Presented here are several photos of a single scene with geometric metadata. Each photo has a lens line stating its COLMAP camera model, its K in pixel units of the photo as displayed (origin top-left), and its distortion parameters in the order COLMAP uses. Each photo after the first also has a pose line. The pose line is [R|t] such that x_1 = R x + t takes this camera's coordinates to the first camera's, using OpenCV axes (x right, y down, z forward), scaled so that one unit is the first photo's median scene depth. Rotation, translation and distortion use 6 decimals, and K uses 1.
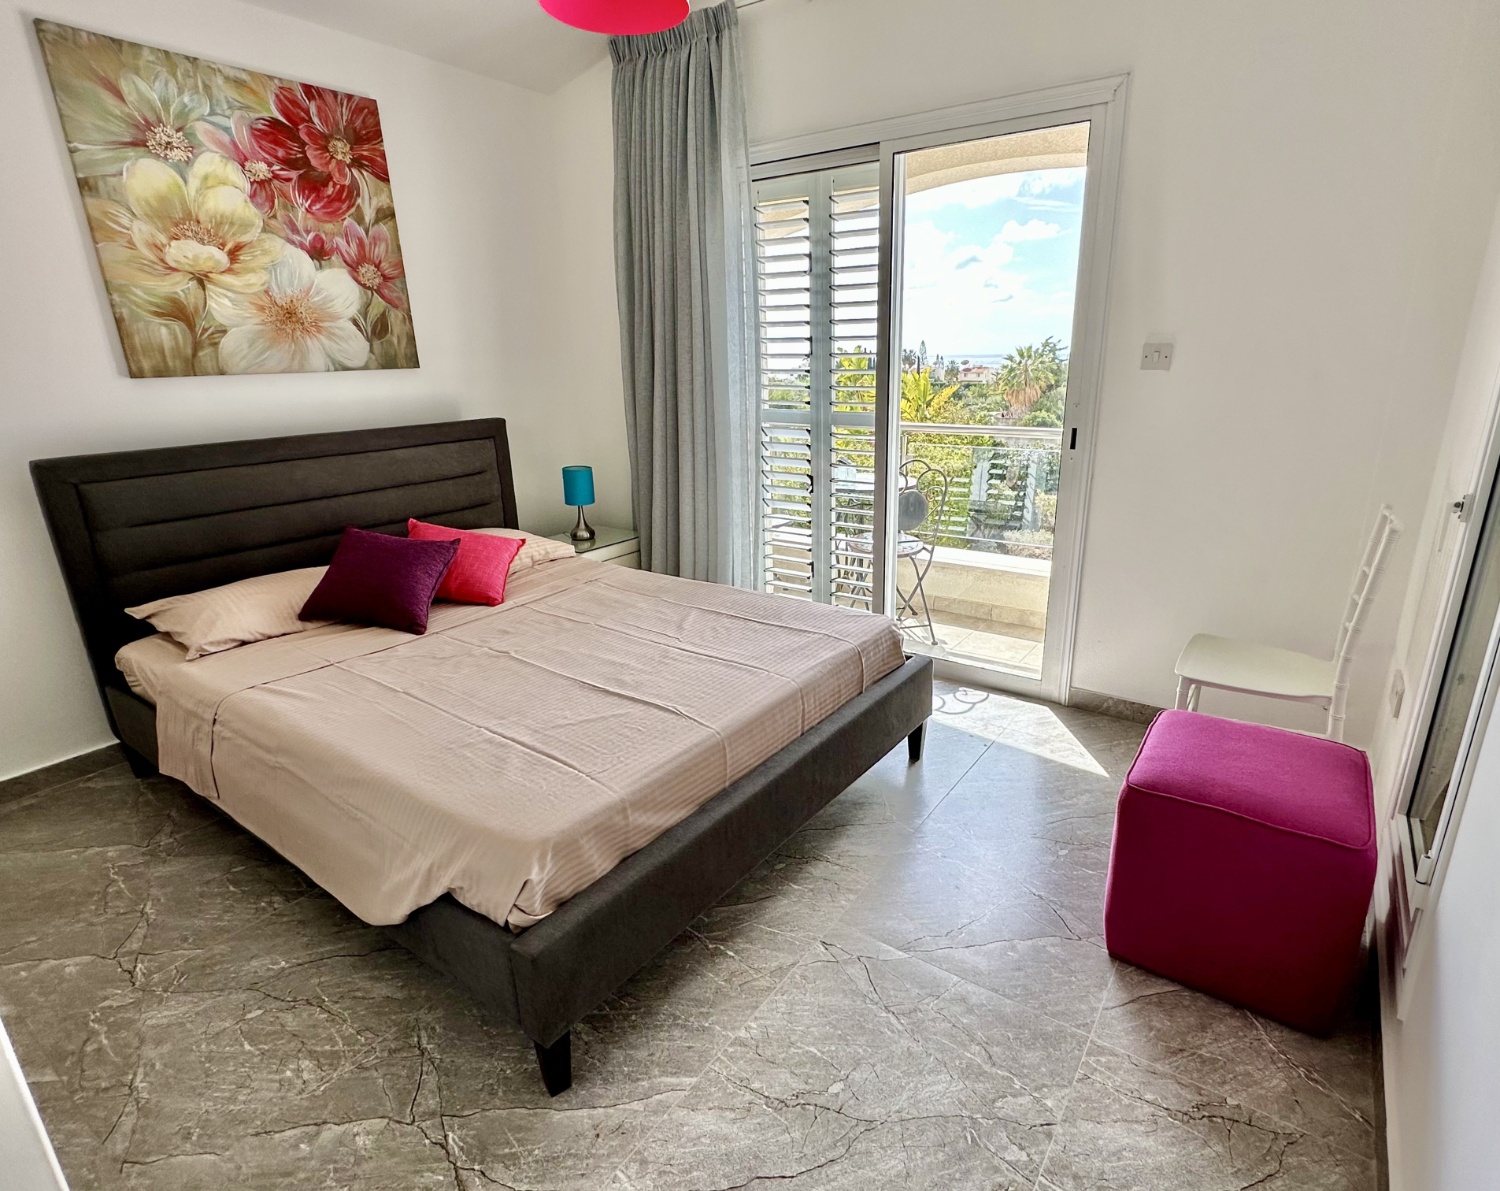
lens RADIAL K [[783.5, 0, 801.8], [0, 783.5, 600.3], [0, 0, 1]] dist [0.001476, 0.000399]
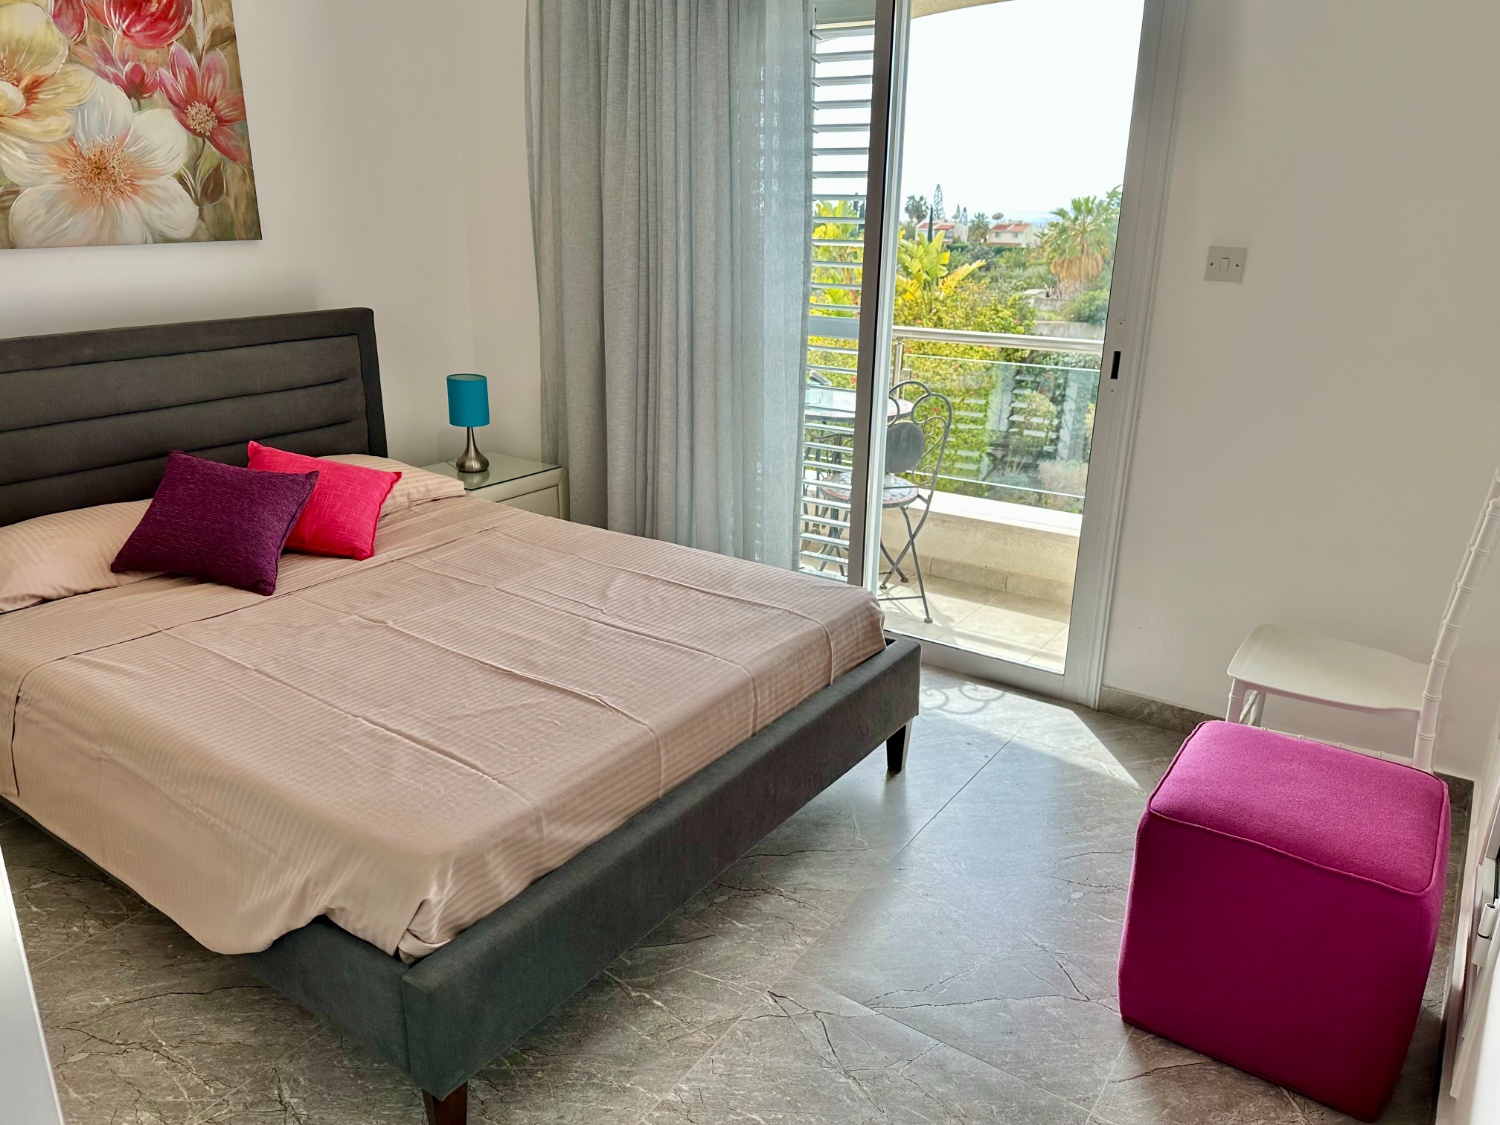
lens RADIAL K [[1103.9, 0, 750.0], [0, 1103.9, 562.5], [0, 0, 1]] dist [0.125481, -0.164675]
pose [[0.999550, 0.029606, -0.004752, -0.002799], [-0.029521, 0.999418, 0.017069, -0.025067], [0.005254, -0.016921, 0.999843, -0.133725]]
